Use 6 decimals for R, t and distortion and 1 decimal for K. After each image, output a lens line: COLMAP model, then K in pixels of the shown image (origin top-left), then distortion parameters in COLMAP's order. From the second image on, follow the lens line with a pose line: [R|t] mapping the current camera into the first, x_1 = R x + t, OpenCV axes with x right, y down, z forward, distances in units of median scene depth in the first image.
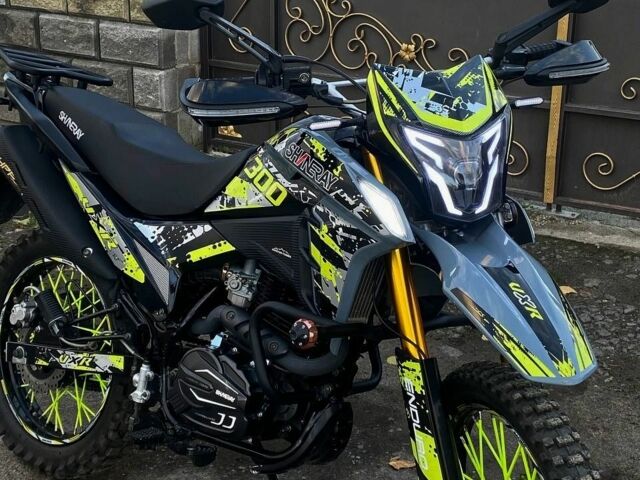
lens RADIAL K [[1059.5, 0, 320.0], [0, 1059.5, 240.0], [0, 0, 1]] dist [0.270375, -0.893565]
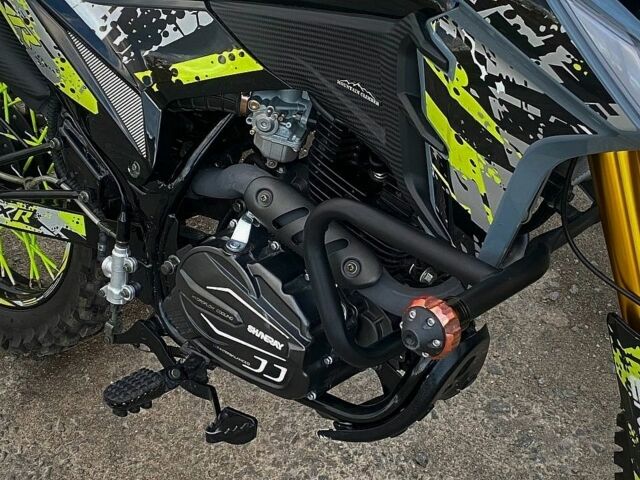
lens RADIAL K [[1094.1, 0, 344.0], [0, 1094.1, 219.2], [0, 0, 1]] dist [0.245880, -0.999362]
pose [[0.998914, -0.046435, -0.003726, -0.041806], [0.044670, 0.932127, 0.359365, -0.112496], [-0.013214, -0.359141, 0.933190, 0.474618]]
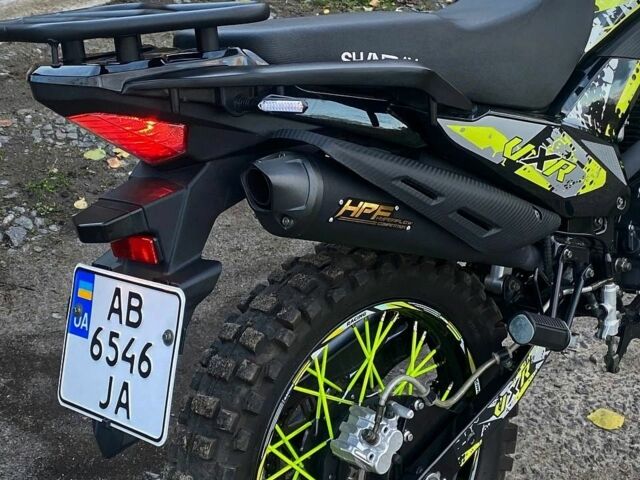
lens RADIAL K [[1059.5, 0, 320.0], [0, 1059.5, 240.0], [0, 0, 1]] dist [0.270375, -0.893565]
pose [[0.048625, -0.527534, 0.848141, -0.819306], [0.316981, 0.813400, 0.487753, -0.342353], [-0.947184, 0.245128, 0.206770, 1.090803]]
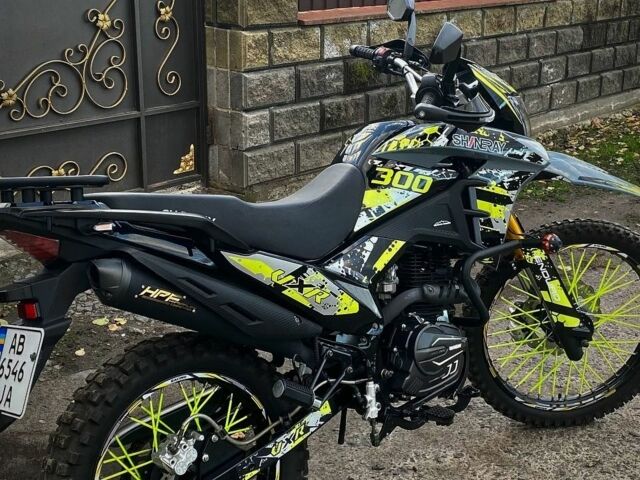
lens RADIAL K [[1001.6, 0, 320.0], [0, 1001.6, 240.0], [0, 0, 1]] dist [0.231402, -0.835005]
pose [[0.154476, -0.305197, 0.939677, -1.158041], [0.308724, 0.918379, 0.247527, -0.303756], [-0.938524, 0.251864, 0.236089, 0.817008]]
